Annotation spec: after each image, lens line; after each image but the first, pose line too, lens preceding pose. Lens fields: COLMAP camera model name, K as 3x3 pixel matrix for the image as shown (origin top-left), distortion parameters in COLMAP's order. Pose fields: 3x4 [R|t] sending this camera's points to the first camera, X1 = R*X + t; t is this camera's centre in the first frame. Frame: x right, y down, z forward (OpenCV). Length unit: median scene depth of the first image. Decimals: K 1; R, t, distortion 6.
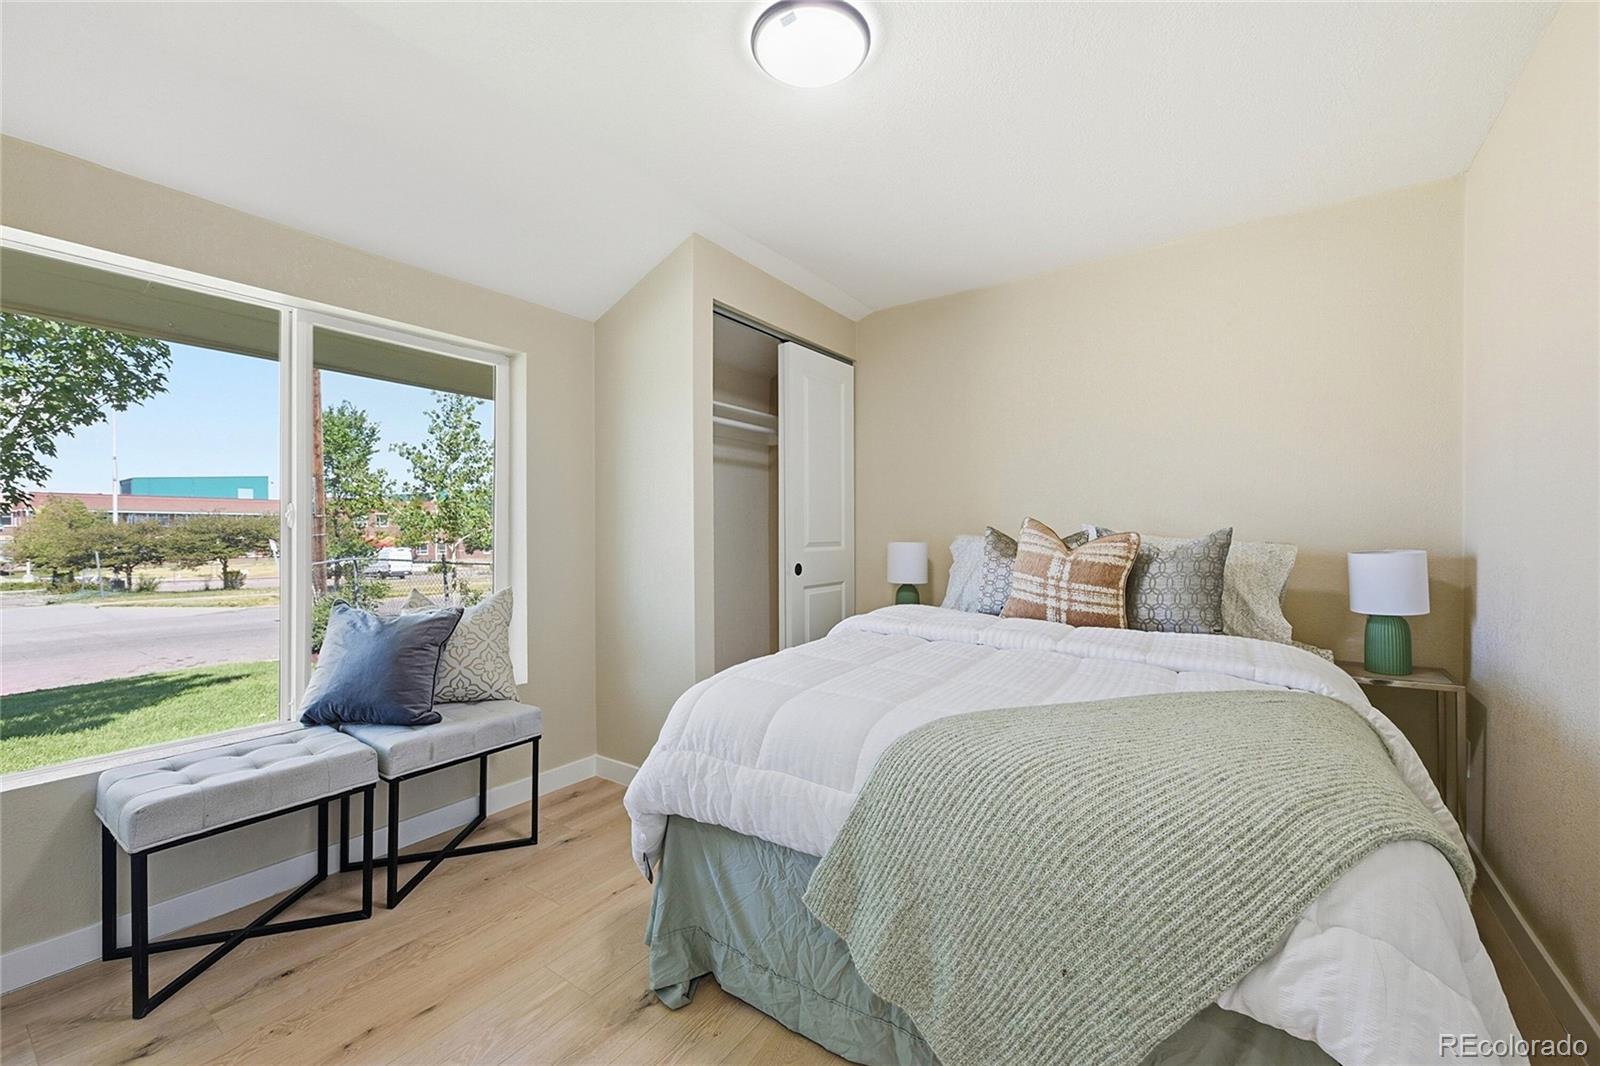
lens RADIAL K [[635.4, 0, 807.9], [0, 635.4, 530.6], [0, 0, 1]] dist [-0.003065, -0.000967]
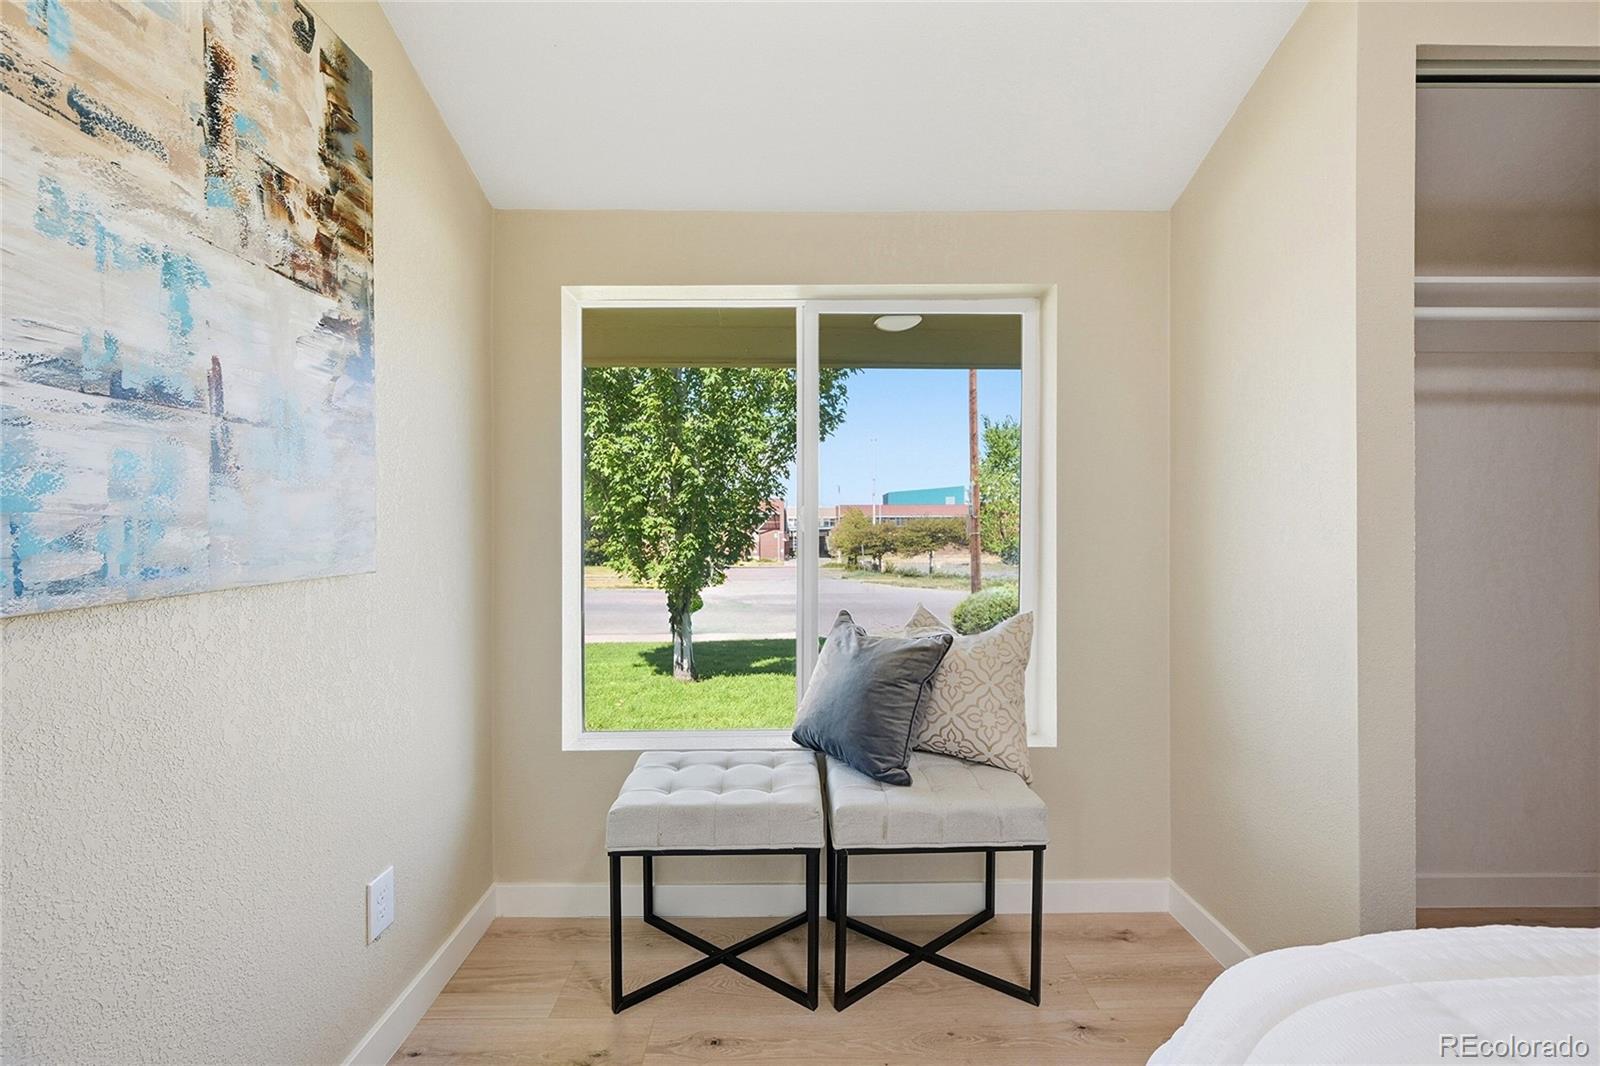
lens RADIAL K [[635.4, 0, 808.8], [0, 635.4, 531.8], [0, 0, 1]] dist [-0.003065, -0.000967]
pose [[0.578770, 0.001491, -0.815489, -0.022275], [0.002416, 0.999991, 0.003544, -0.006542], [0.815487, -0.004021, 0.578762, 0.387850]]
